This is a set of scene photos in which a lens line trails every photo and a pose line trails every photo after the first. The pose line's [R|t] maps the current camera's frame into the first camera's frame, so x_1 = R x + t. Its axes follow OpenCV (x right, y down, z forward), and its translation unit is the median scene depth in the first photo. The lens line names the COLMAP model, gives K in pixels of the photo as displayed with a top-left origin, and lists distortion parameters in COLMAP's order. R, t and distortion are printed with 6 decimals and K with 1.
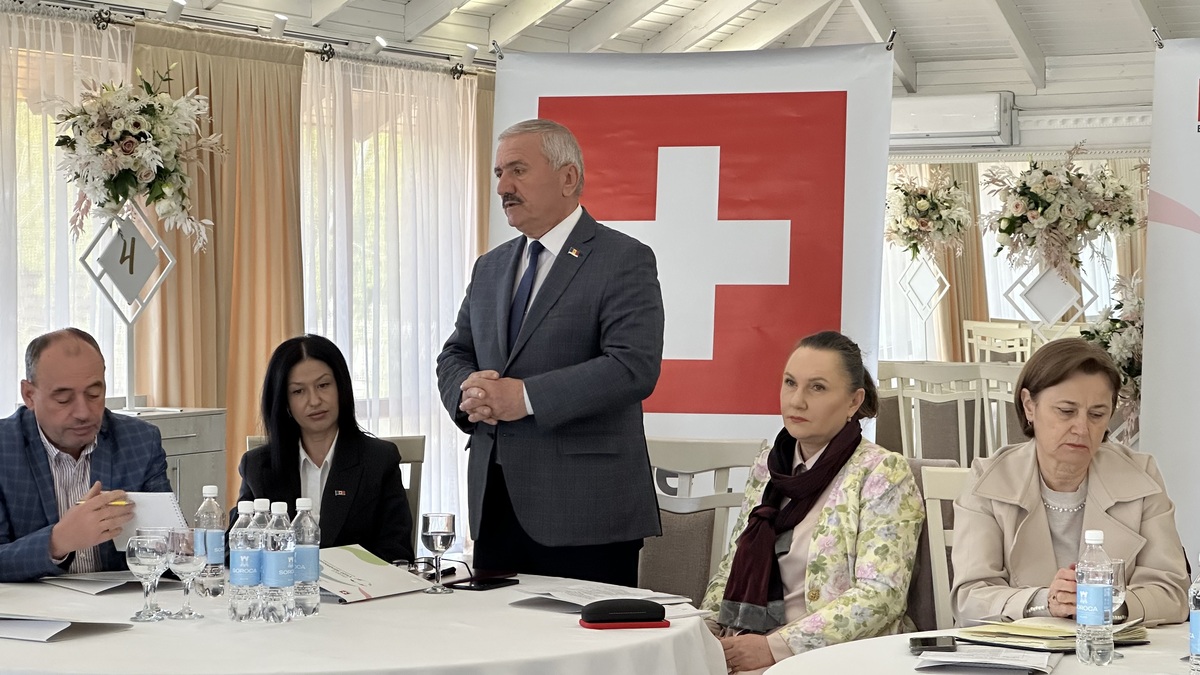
lens RADIAL K [[2692.6, 0, 604.1], [0, 2692.6, 332.5], [0, 0, 1]] dist [-0.261283, 7.418777]
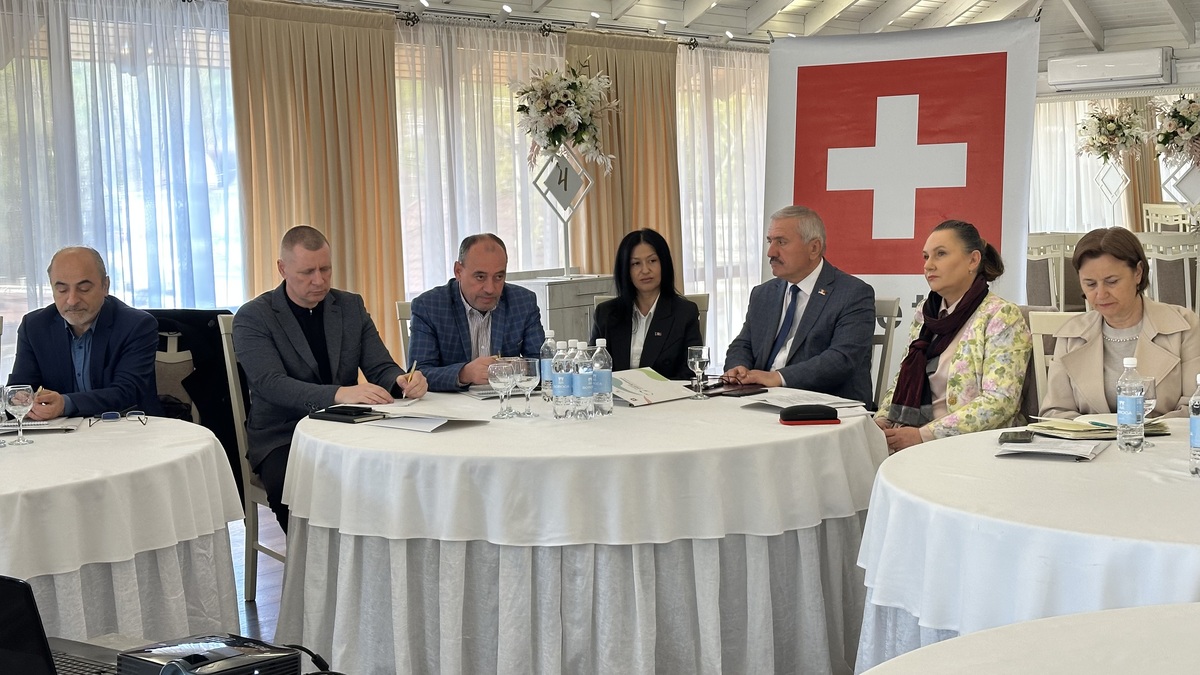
lens RADIAL K [[1663.7, 0, 599.8], [0, 1663.7, 321.3], [0, 0, 1]] dist [0.160846, -0.191866]
pose [[0.980874, -0.011915, -0.194277, 0.034962], [0.023648, 0.998026, 0.058187, -0.001593], [0.193200, -0.061668, 0.979219, 0.036032]]
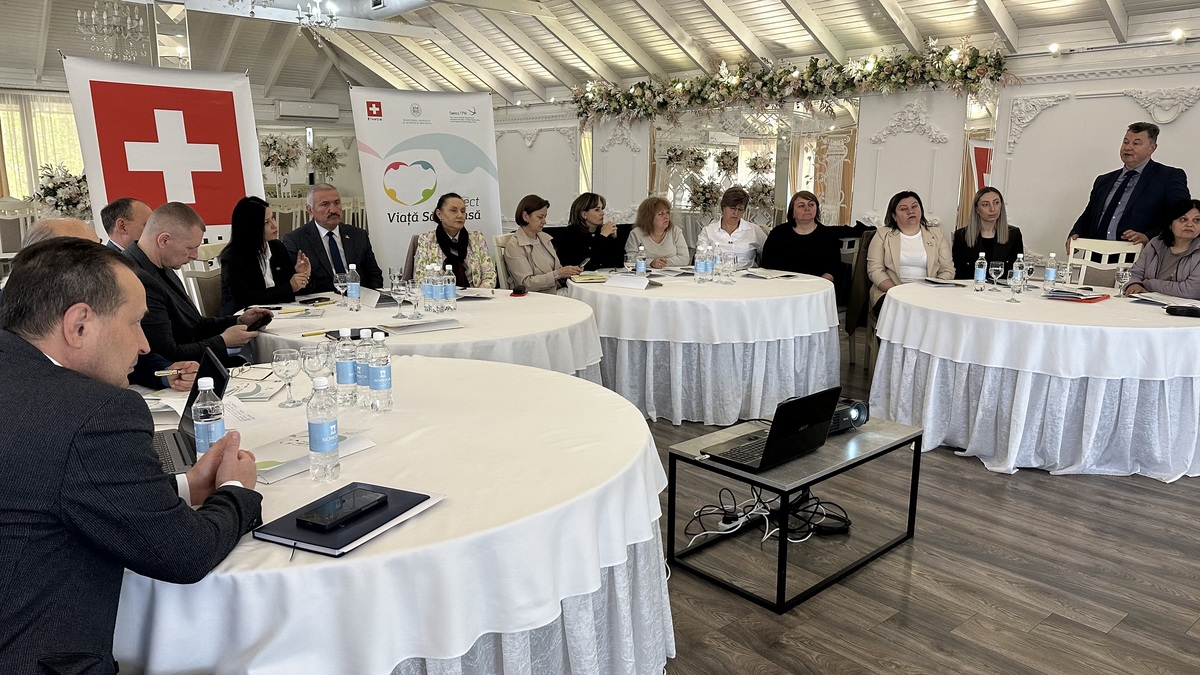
lens RADIAL K [[833.0, 0, 603.5], [0, 833.0, 337.8], [0, 0, 1]] dist [0.147216, -0.266536]
pose [[0.351850, -0.180073, 0.918572, -0.388019], [0.008712, 0.981909, 0.189152, -0.008478], [-0.936016, -0.058551, 0.347054, 0.278802]]
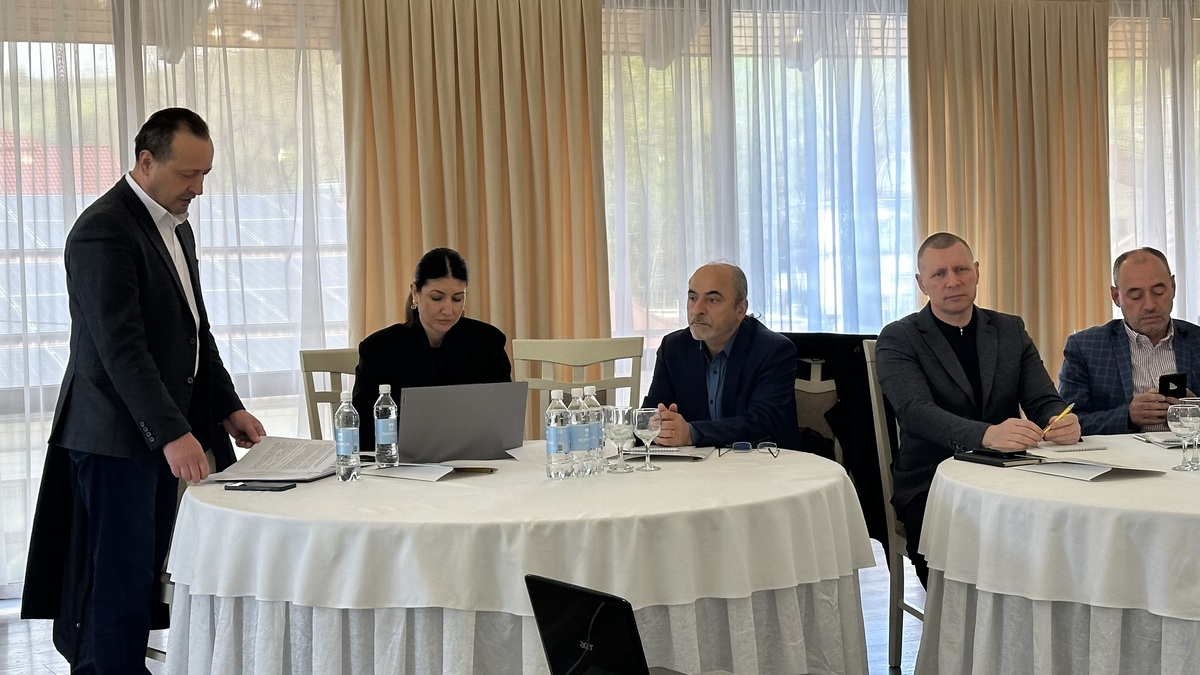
lens RADIAL K [[2060.1, 0, 600.0], [0, 2060.1, 329.8], [0, 0, 1]] dist [0.157729, -0.092555]
pose [[0.839547, 0.005403, -0.543260, 0.065965], [0.016556, 0.999232, 0.035523, -0.000176], [0.543035, -0.038817, 0.838813, 0.006989]]
